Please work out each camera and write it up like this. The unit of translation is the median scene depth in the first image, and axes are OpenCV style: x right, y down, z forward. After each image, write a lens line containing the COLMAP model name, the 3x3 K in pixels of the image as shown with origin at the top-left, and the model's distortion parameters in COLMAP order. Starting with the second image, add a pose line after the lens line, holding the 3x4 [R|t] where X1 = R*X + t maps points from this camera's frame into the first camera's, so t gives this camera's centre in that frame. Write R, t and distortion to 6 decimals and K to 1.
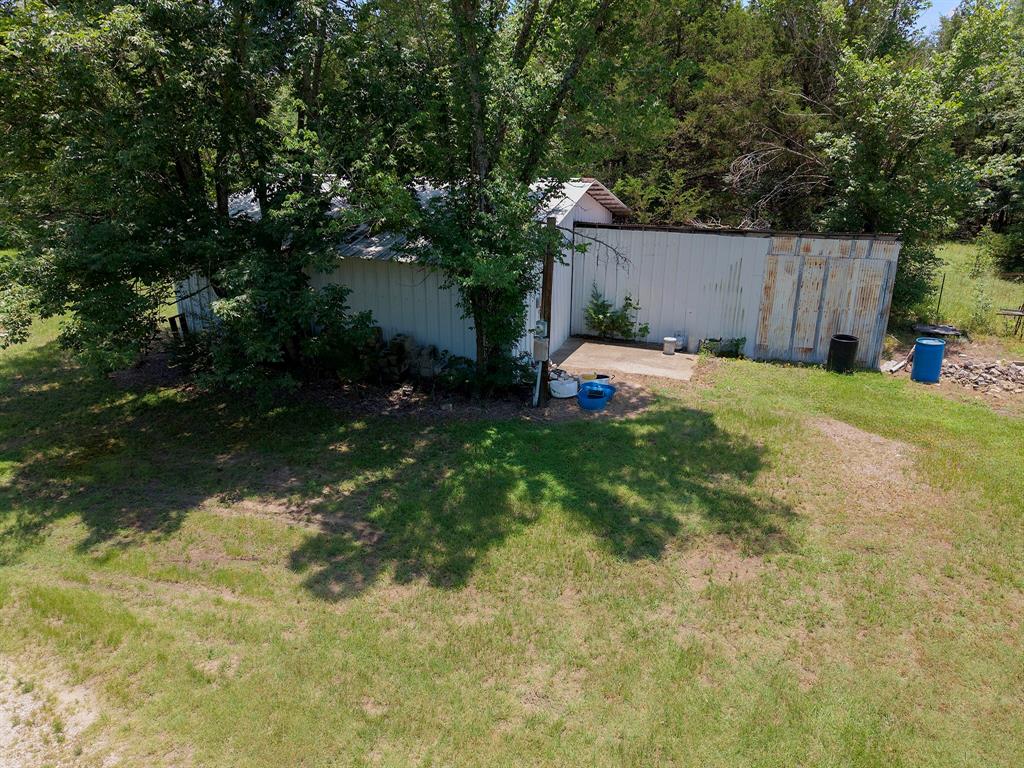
lens RADIAL K [[691.8, 0, 514.2], [0, 691.8, 382.6], [0, 0, 1]] dist [0.006359, -0.000931]
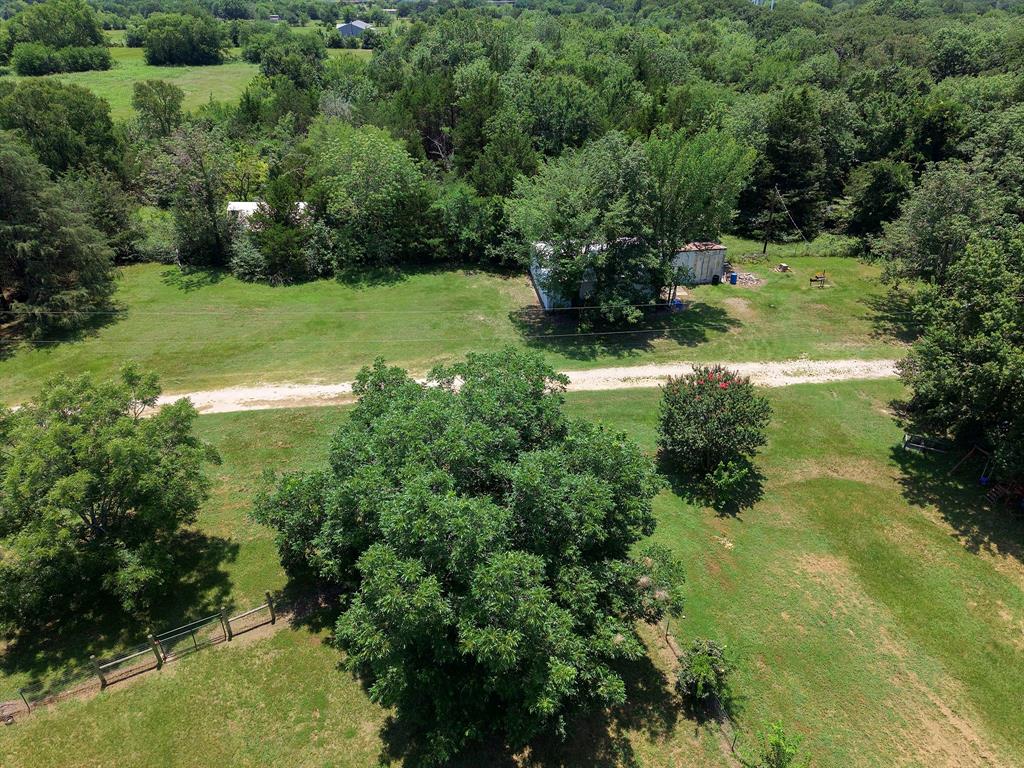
lens RADIAL K [[683.0, 0, 512.0], [0, 683.0, 384.0], [0, 0, 1]] dist [0.003561, 0.000225]
pose [[0.879443, -0.239184, 0.411546, -2.178224], [0.157552, 0.962120, 0.222490, -0.500308], [-0.449173, -0.130827, 0.883814, -1.879808]]
